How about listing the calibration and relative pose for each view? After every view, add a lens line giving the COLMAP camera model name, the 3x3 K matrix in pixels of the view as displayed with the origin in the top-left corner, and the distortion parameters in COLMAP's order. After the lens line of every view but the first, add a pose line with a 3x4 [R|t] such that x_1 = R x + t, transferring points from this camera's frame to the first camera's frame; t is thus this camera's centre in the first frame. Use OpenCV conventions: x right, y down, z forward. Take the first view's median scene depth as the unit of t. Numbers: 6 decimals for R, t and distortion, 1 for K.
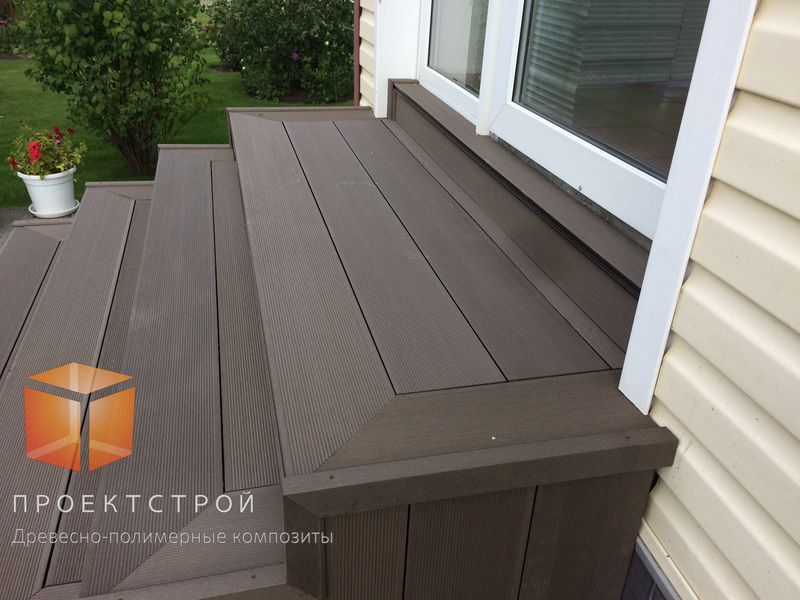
lens RADIAL K [[681.3, 0, 395.7], [0, 681.3, 298.1], [0, 0, 1]] dist [0.089295, -0.127809]
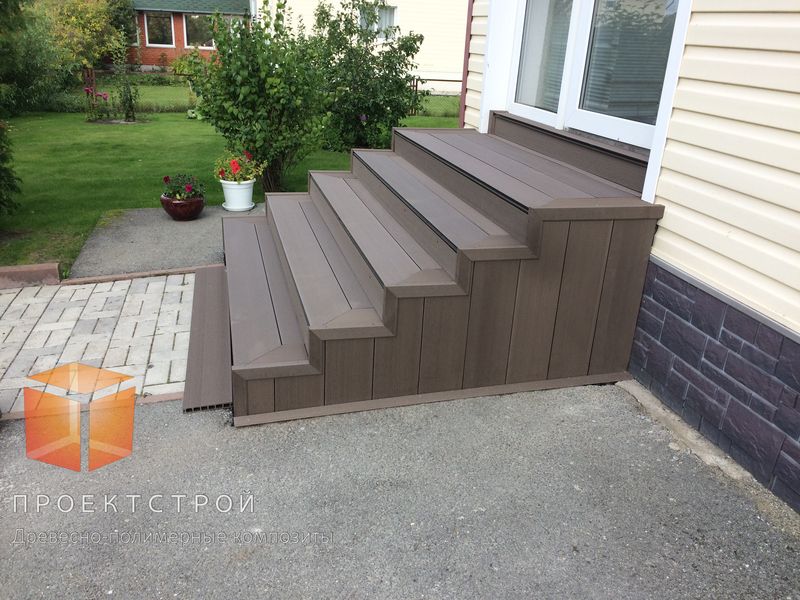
lens RADIAL K [[677.4, 0, 396.9], [0, 677.4, 303.6], [0, 0, 1]] dist [0.087687, -0.113779]
pose [[0.999899, 0.003971, 0.013628, -0.185085], [-0.002552, 0.994718, -0.102618, 0.233966], [-0.013963, 0.102573, 0.994627, -0.443921]]
